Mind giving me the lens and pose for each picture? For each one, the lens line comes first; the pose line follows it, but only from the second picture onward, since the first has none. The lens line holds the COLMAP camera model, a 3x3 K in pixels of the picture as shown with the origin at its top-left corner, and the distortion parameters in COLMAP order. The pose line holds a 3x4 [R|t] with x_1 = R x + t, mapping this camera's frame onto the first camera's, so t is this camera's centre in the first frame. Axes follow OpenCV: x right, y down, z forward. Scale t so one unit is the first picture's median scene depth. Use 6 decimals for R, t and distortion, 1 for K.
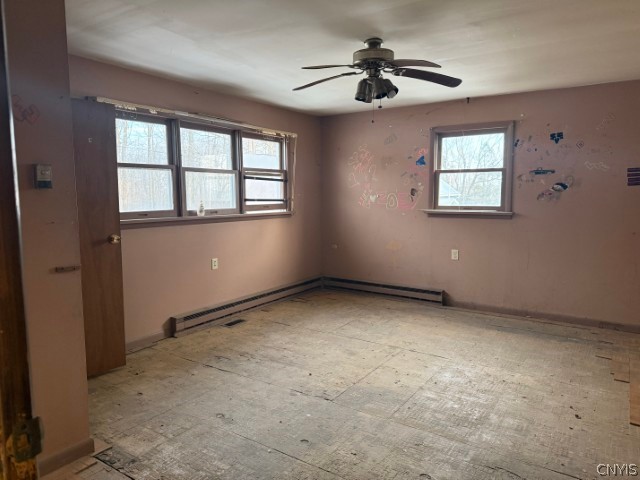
lens RADIAL K [[452.9, 0, 319.1], [0, 452.9, 242.6], [0, 0, 1]] dist [0.093334, -0.159434]
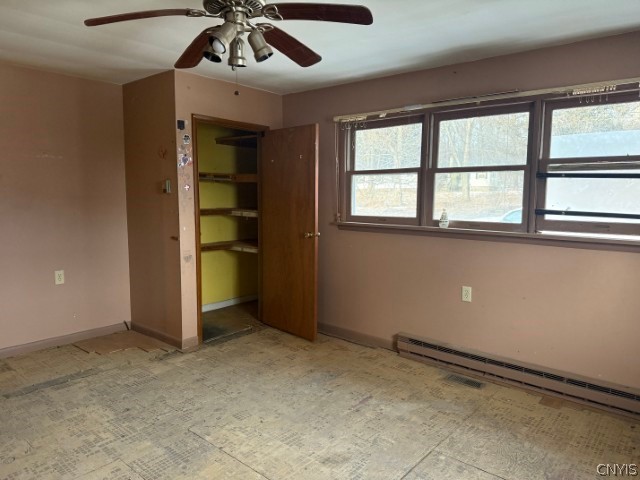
lens RADIAL K [[452.9, 0, 319.1], [0, 452.9, 242.6], [0, 0, 1]] dist [0.093334, -0.159434]
pose [[-0.143033, 0.104299, -0.984207, 0.583707], [-0.121539, 0.985054, 0.122052, -0.107120], [0.982227, 0.137077, -0.128219, 0.923117]]
